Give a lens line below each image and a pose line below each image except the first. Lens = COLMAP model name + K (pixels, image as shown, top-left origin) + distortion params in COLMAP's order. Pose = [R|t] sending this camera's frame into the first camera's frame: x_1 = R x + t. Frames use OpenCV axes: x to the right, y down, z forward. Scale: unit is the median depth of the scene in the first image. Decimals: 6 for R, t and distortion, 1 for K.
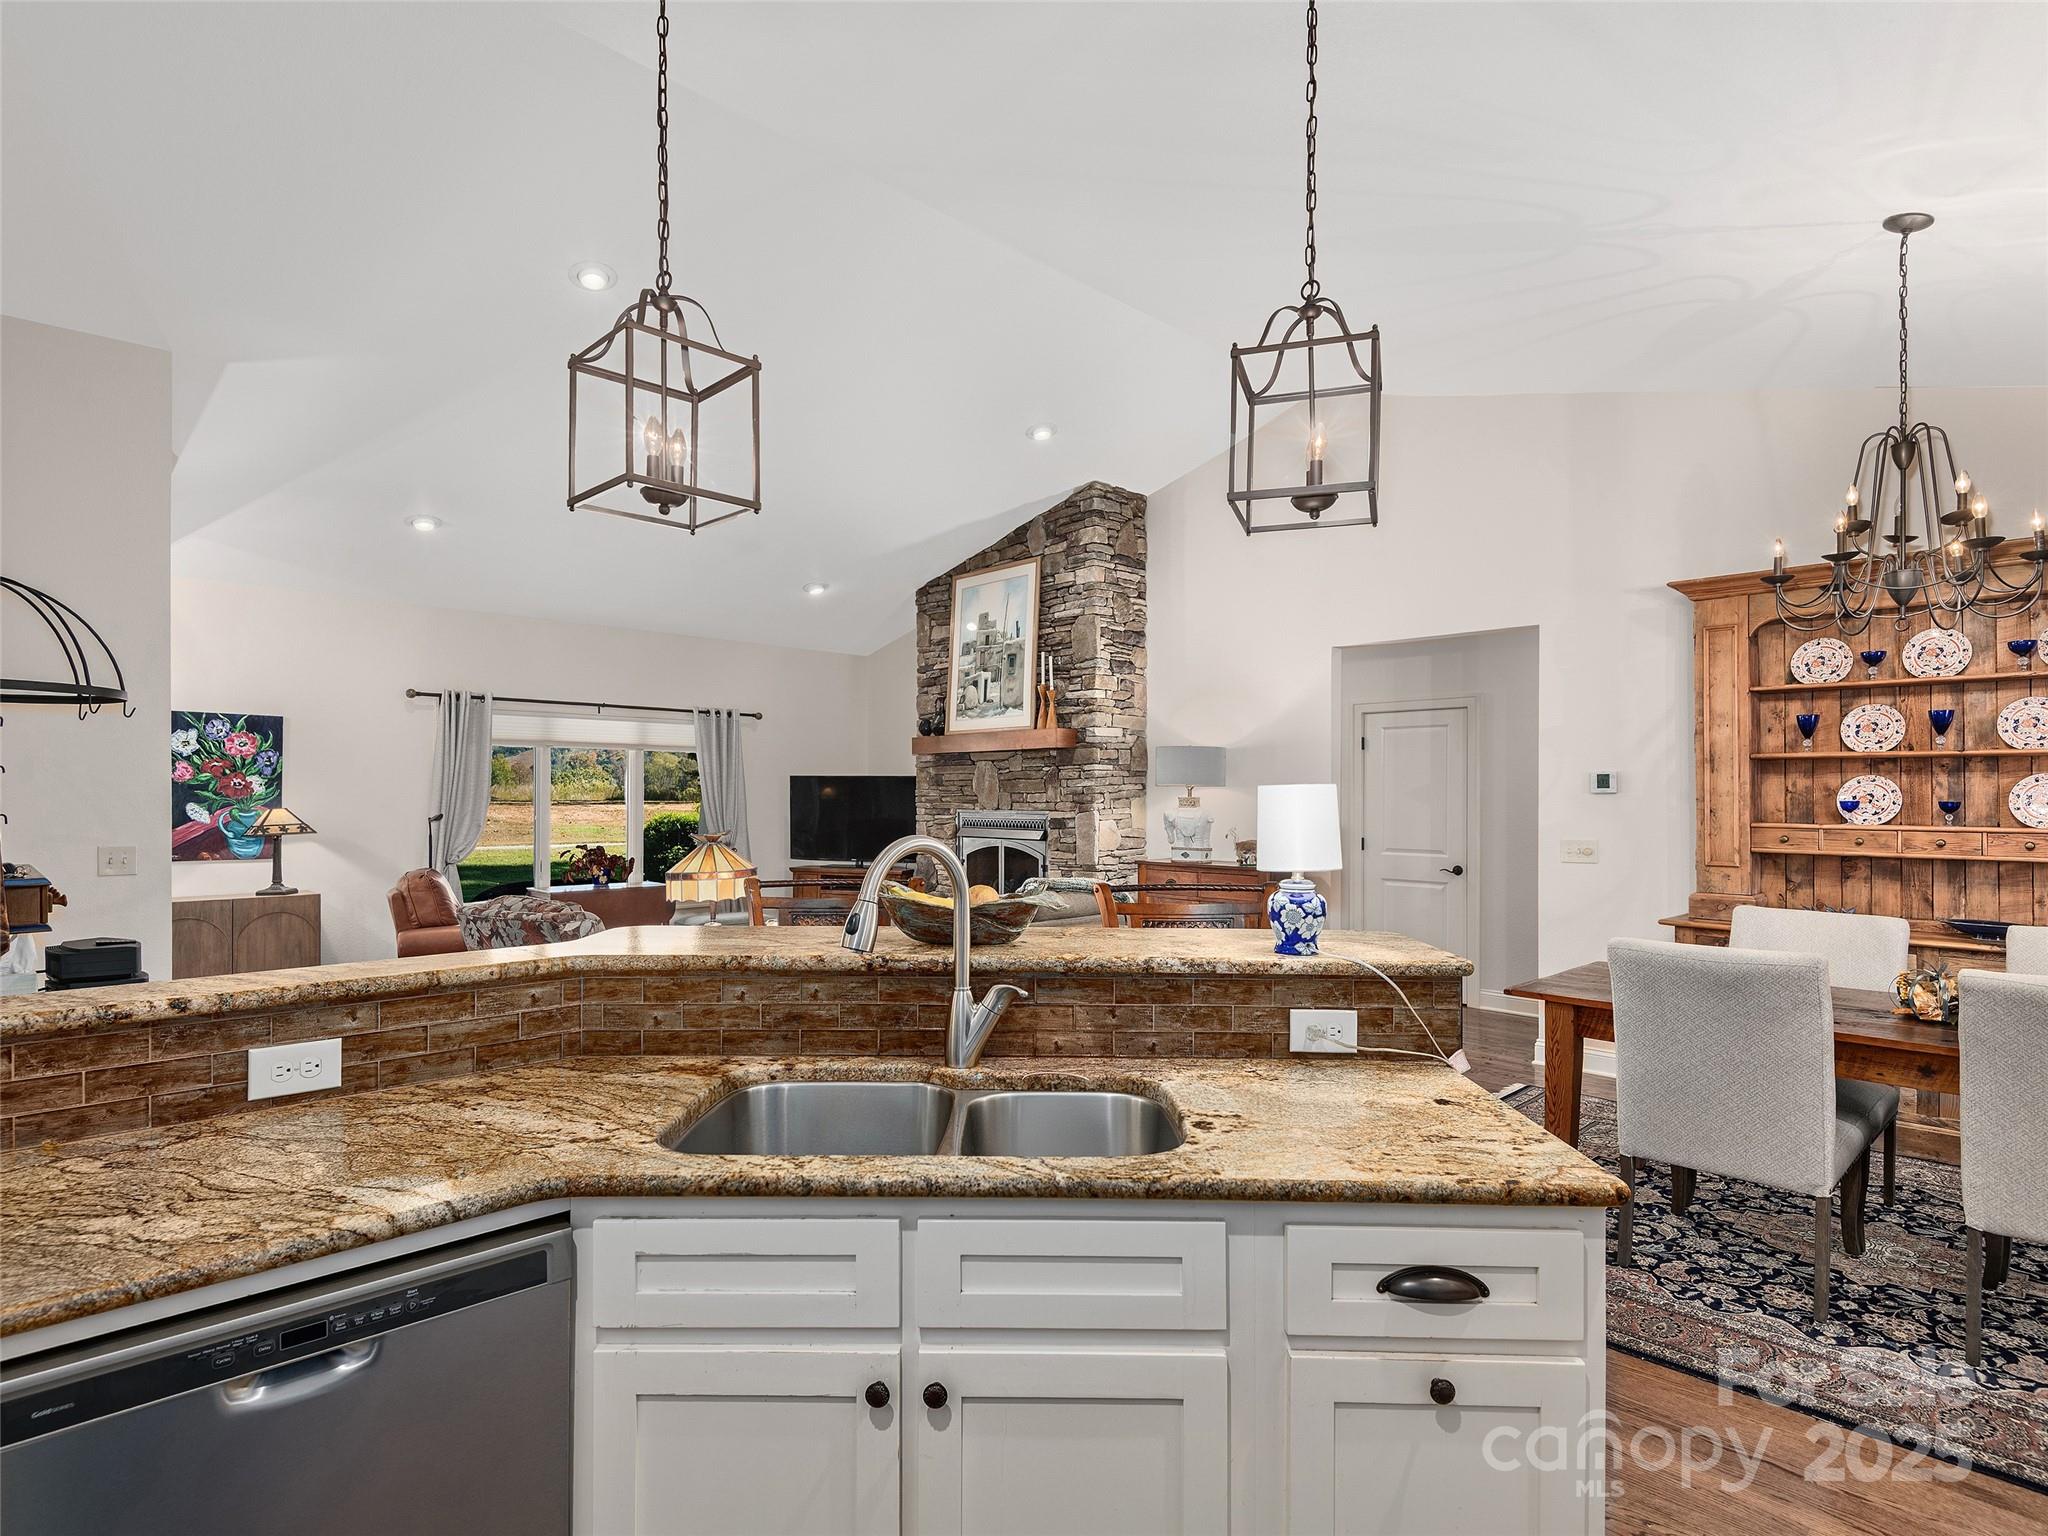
lens RADIAL K [[1057.4, 0, 1027.8], [0, 1057.4, 811.9], [0, 0, 1]] dist [0.018844, -0.012238]
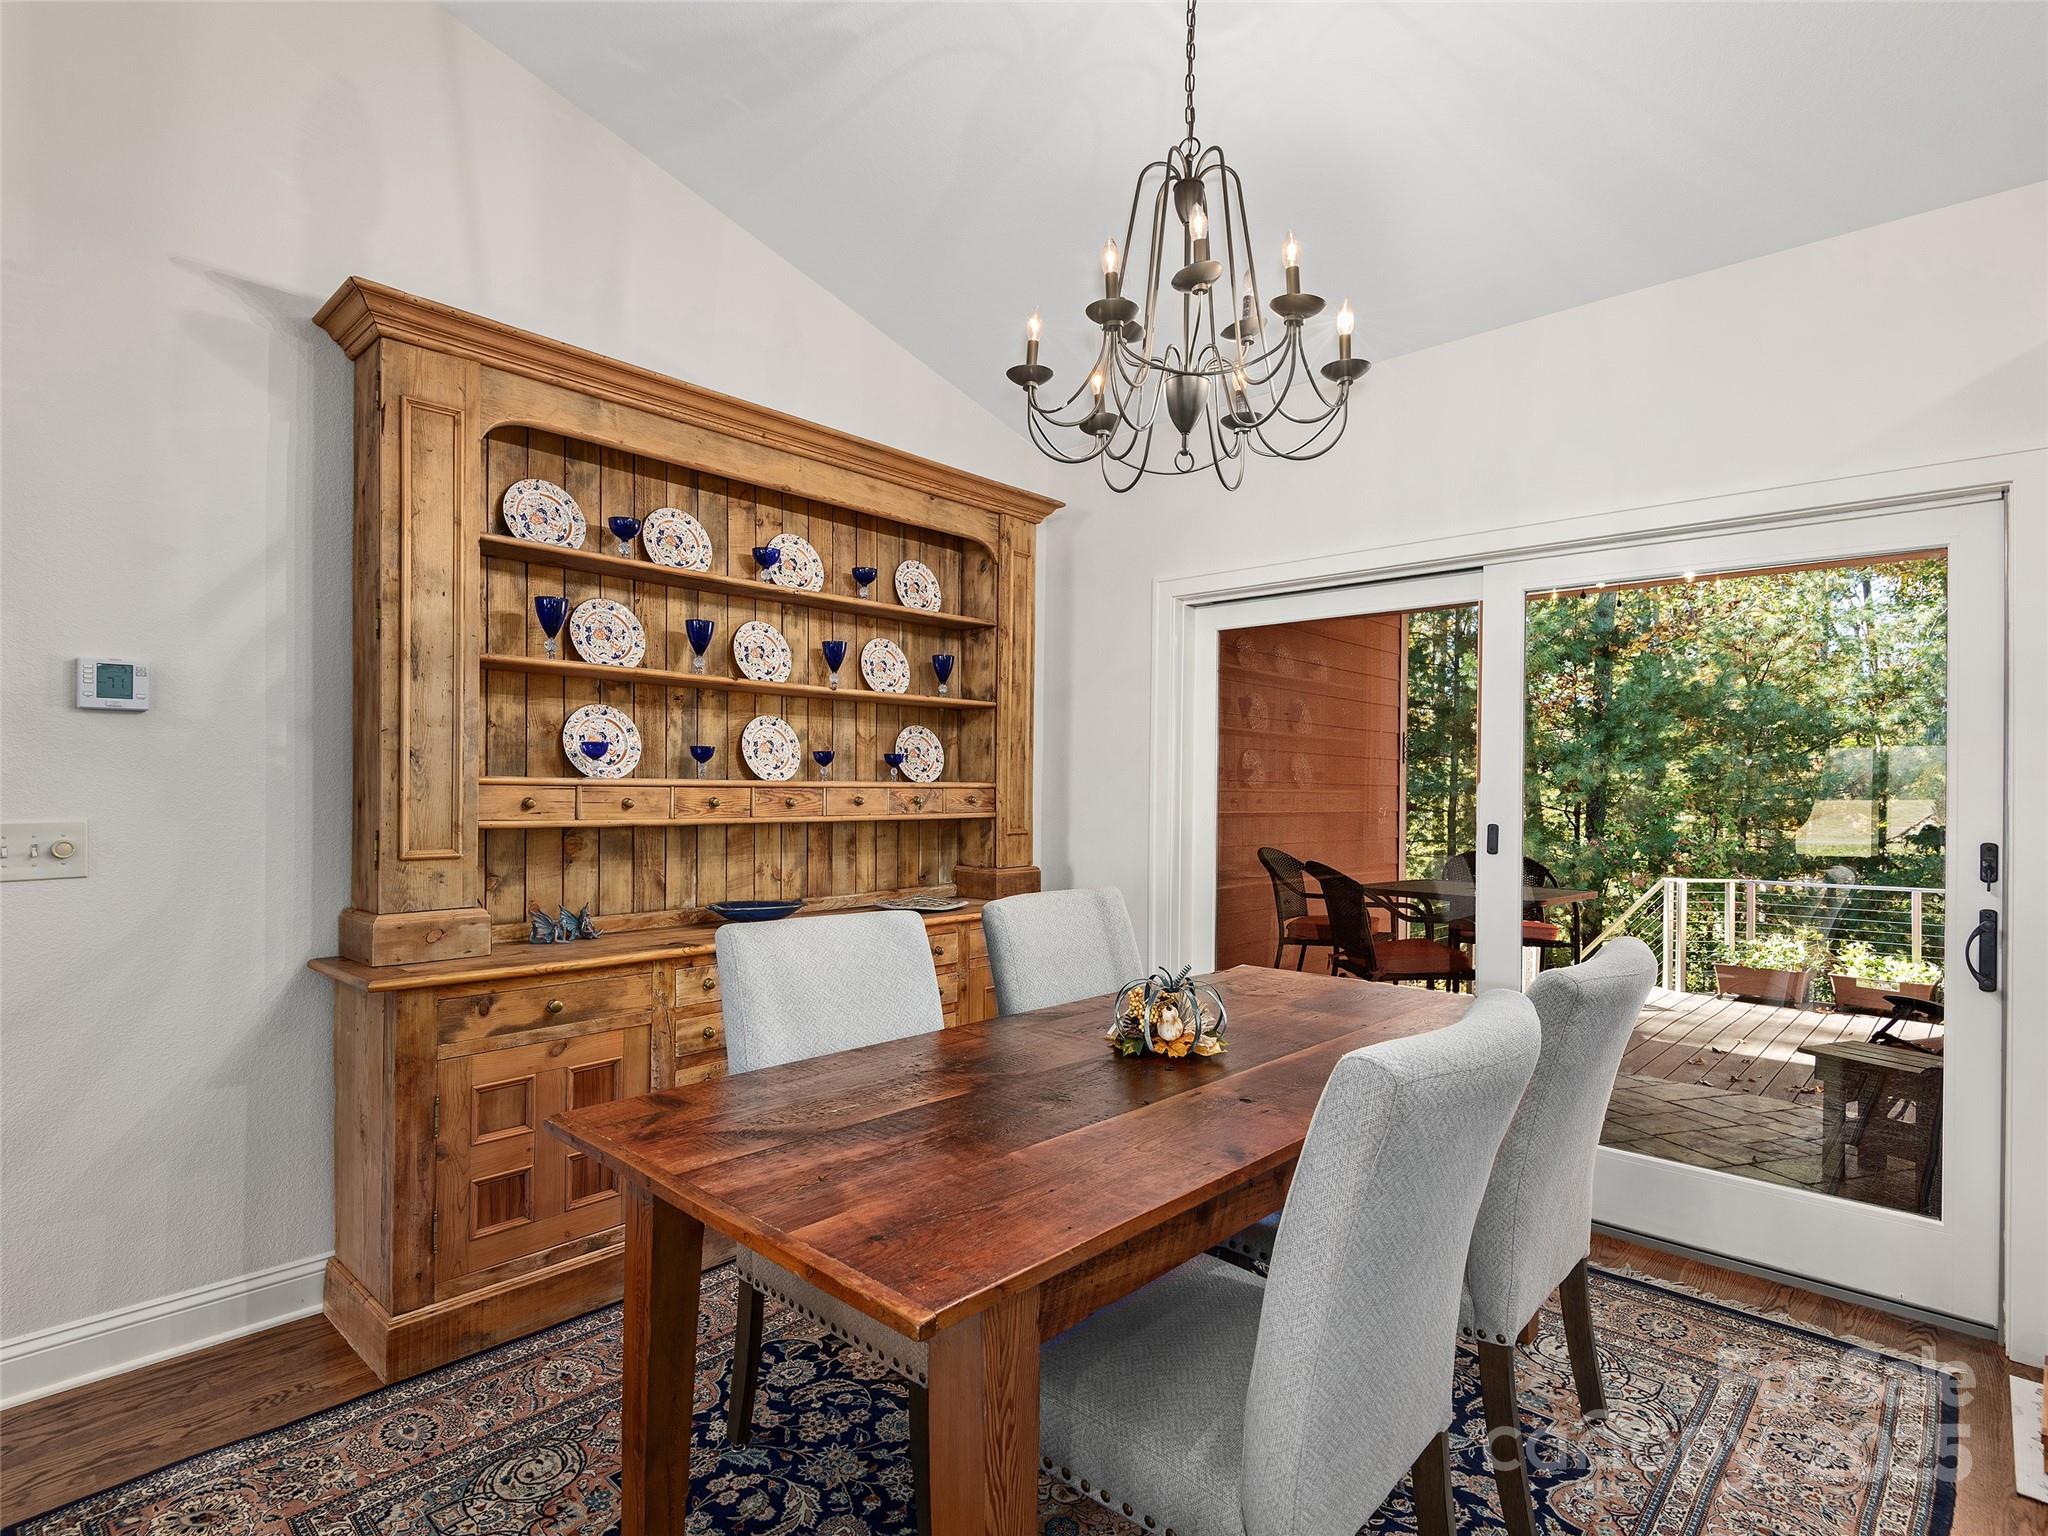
lens RADIAL K [[1057.4, 0, 1027.3], [0, 1057.4, 769.0], [0, 0, 1]] dist [0.018844, -0.012238]
pose [[-0.034534, 0.011635, 0.999336, 0.120844], [0.001752, 0.999931, -0.011582, 0.014382], [-0.999402, 0.001351, -0.034552, 0.768480]]
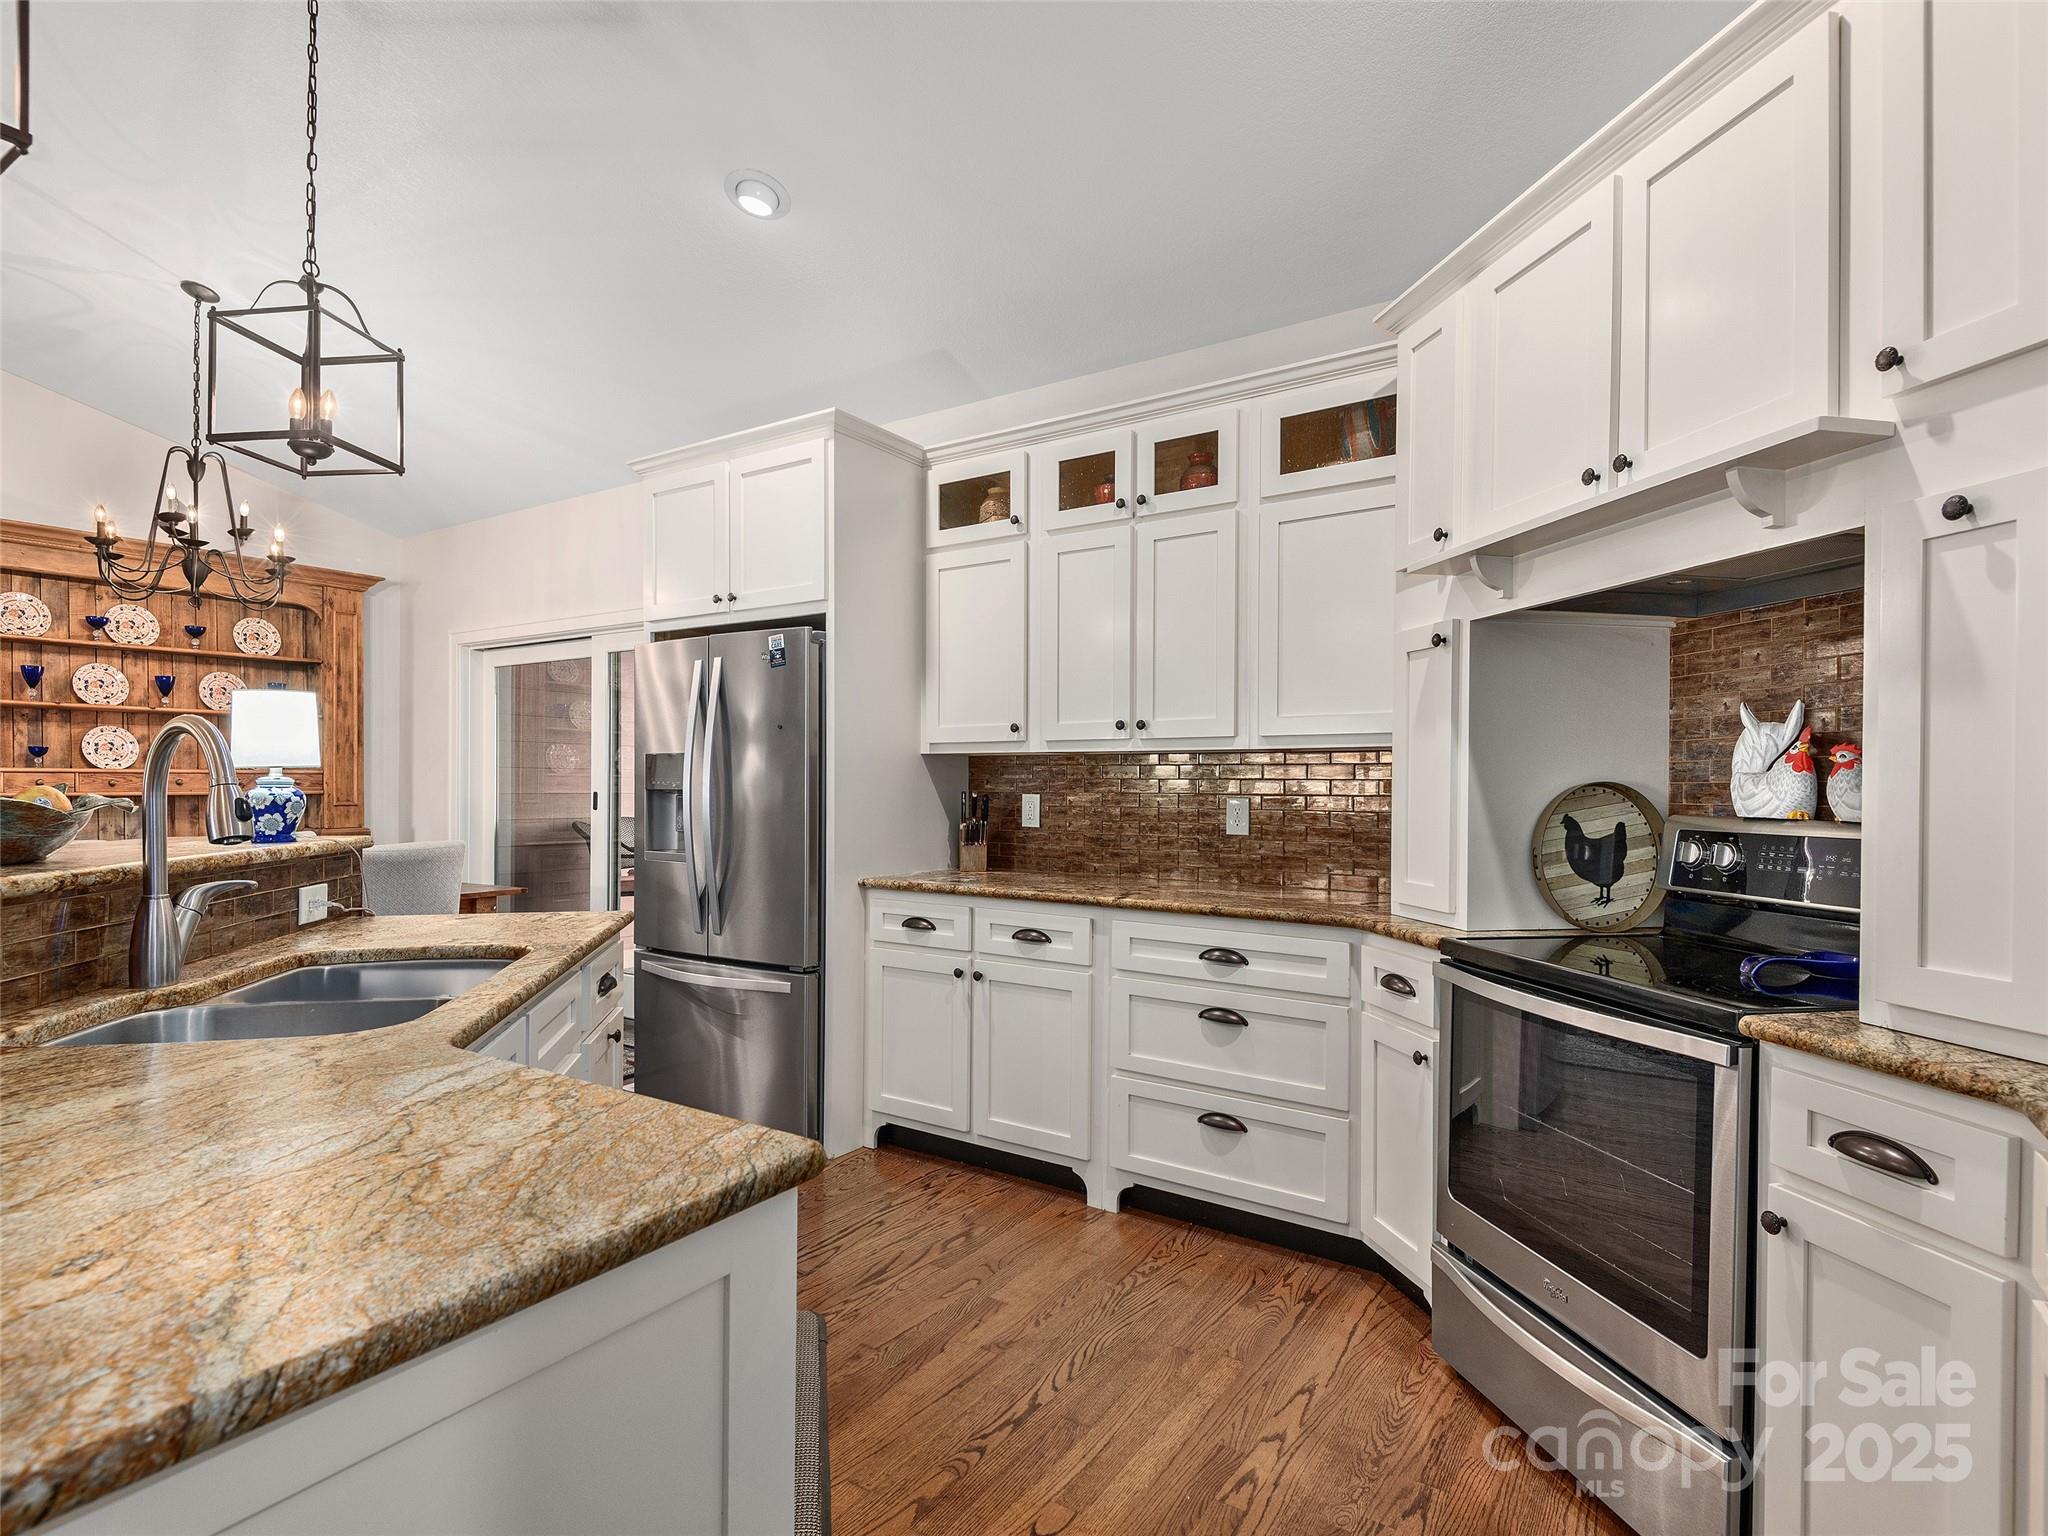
lens RADIAL K [[1057.4, 0, 1004.2], [0, 1057.4, 774.4], [0, 0, 1]] dist [0.018844, -0.012238]
pose [[-0.194527, 0.003938, 0.980889, -0.432271], [0.010754, 0.999940, -0.001882, 0.031713], [-0.980838, 0.010183, -0.194558, 0.201480]]
